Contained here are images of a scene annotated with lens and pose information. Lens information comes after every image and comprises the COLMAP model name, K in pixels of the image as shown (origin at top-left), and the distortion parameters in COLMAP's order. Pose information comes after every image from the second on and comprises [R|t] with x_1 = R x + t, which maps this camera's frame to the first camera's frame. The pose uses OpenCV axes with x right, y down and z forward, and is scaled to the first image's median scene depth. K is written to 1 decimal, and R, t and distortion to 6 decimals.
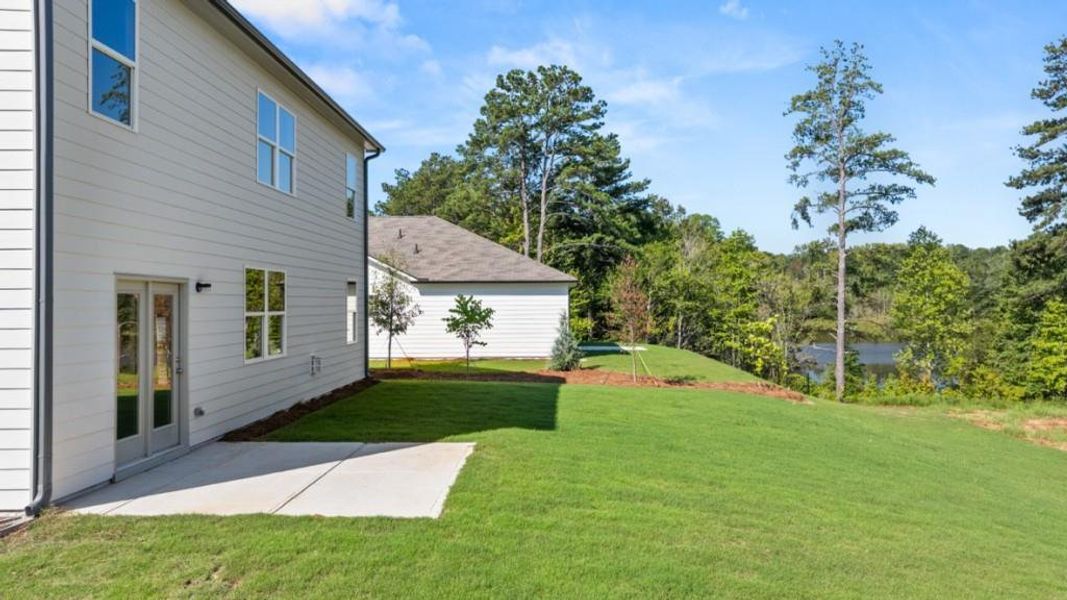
lens RADIAL K [[754.3, 0, 533.5], [0, 754.3, 300.0], [0, 0, 1]] dist [-0.005981, 0.001608]
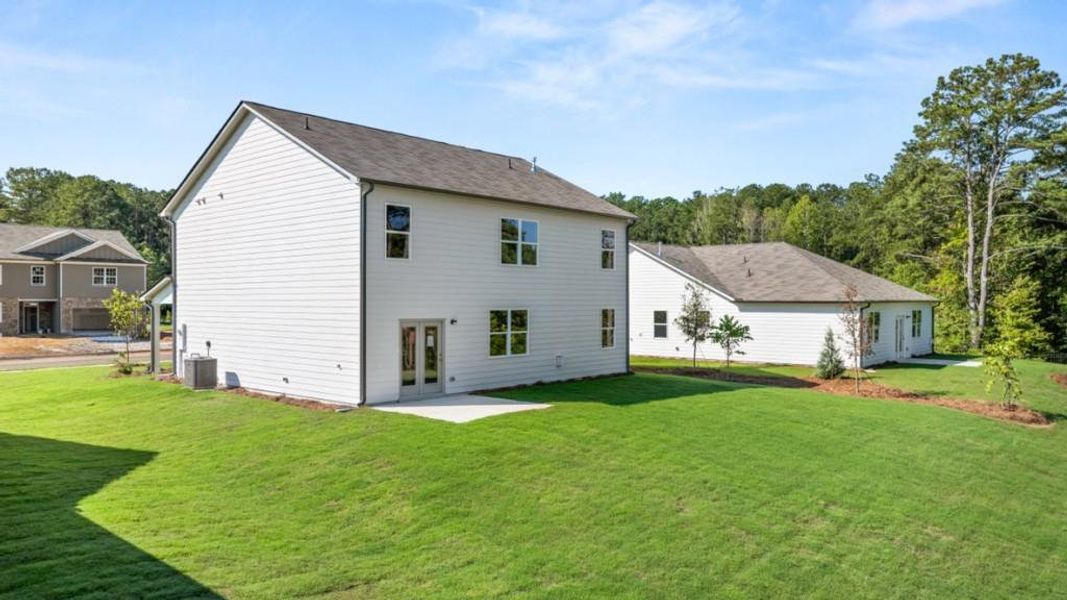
lens RADIAL K [[751.4, 0, 533.5], [0, 751.4, 300.0], [0, 0, 1]] dist [-0.006512, -0.002940]
pose [[0.765822, 0.004657, -0.643036, 0.433487], [-0.001361, 0.999983, 0.005621, -0.035703], [0.643052, -0.003429, 0.765815, -0.197936]]
